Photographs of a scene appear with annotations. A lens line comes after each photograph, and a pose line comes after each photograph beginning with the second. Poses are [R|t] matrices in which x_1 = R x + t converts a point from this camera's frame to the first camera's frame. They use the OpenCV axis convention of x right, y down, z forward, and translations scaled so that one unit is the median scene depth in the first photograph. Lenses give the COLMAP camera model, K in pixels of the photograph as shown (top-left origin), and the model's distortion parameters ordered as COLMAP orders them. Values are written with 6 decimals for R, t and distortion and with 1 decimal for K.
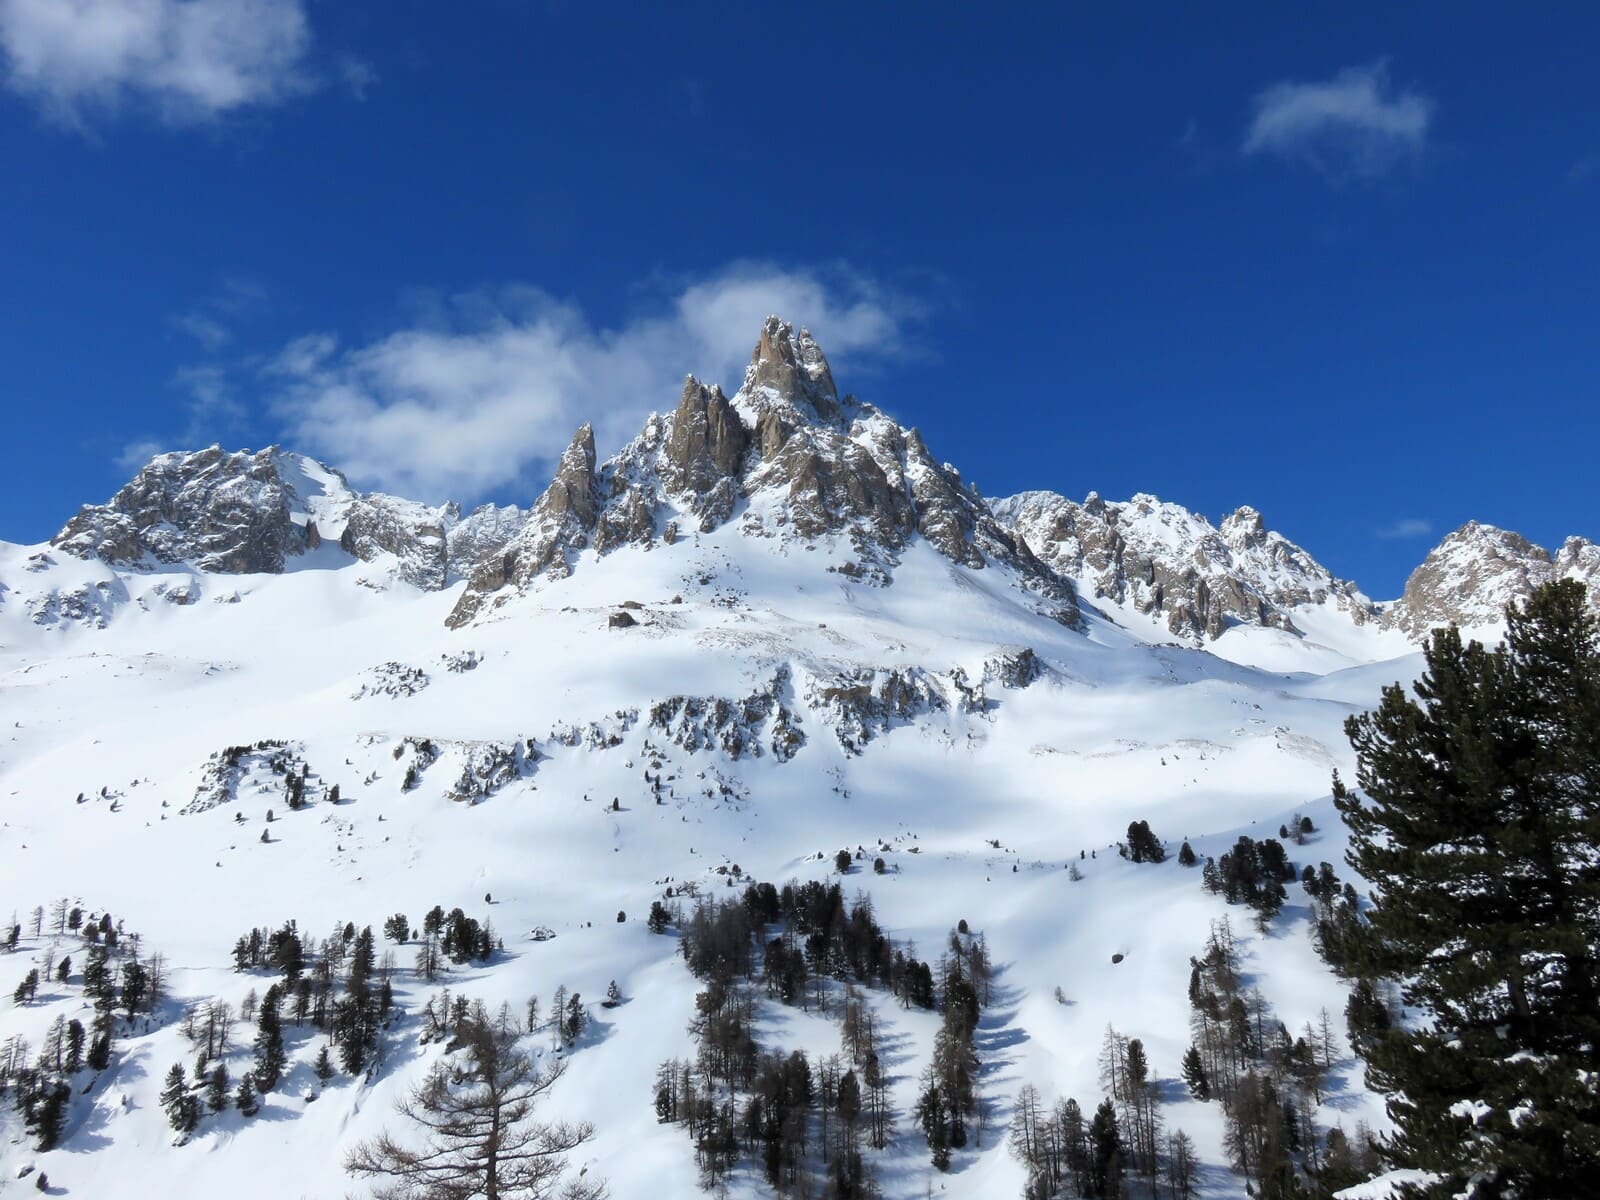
lens RADIAL K [[1216.0, 0, 797.9], [0, 1216.0, 577.7], [0, 0, 1]] dist [0.005885, -0.008692]
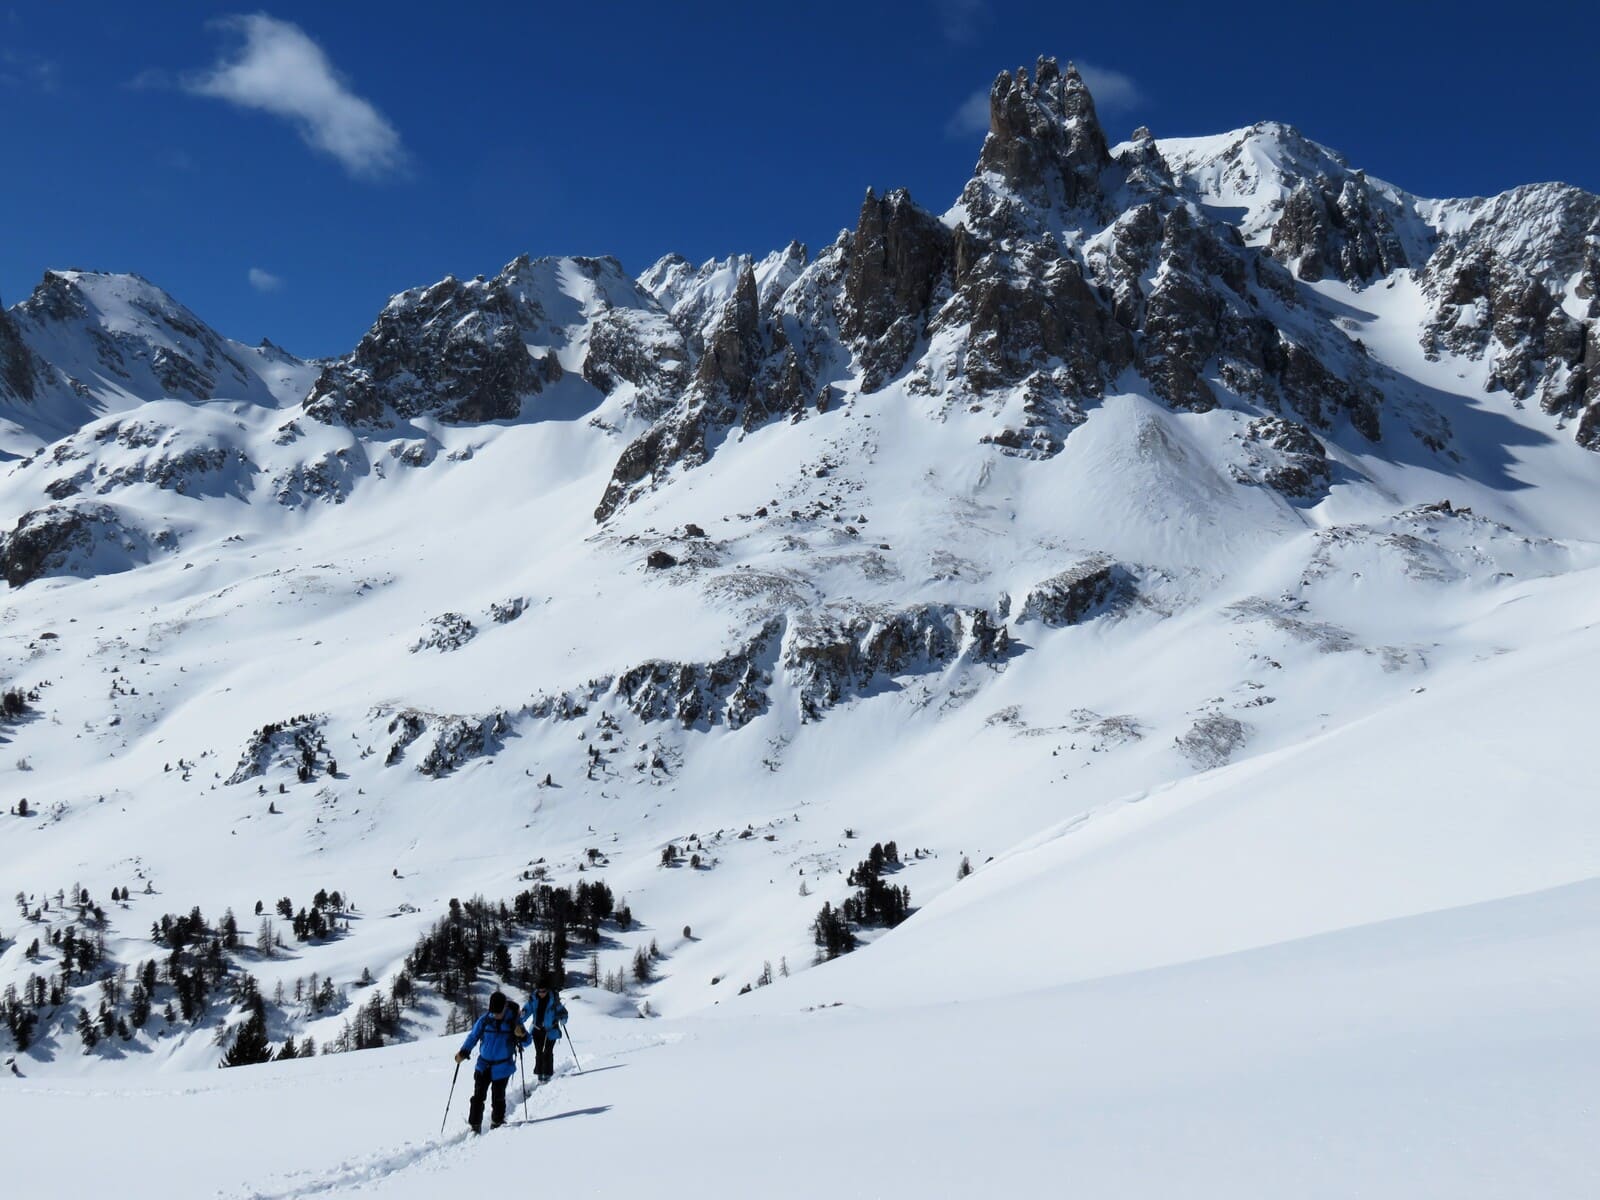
lens RADIAL K [[1747.6, 0, 806.7], [0, 1747.6, 596.6], [0, 0, 1]] dist [0.006377, -0.027512]
pose [[0.919288, 0.001574, -0.393582, 0.383152], [0.087558, 0.974116, 0.208403, -0.161426], [0.383722, -0.226044, 0.895355, -0.183555]]
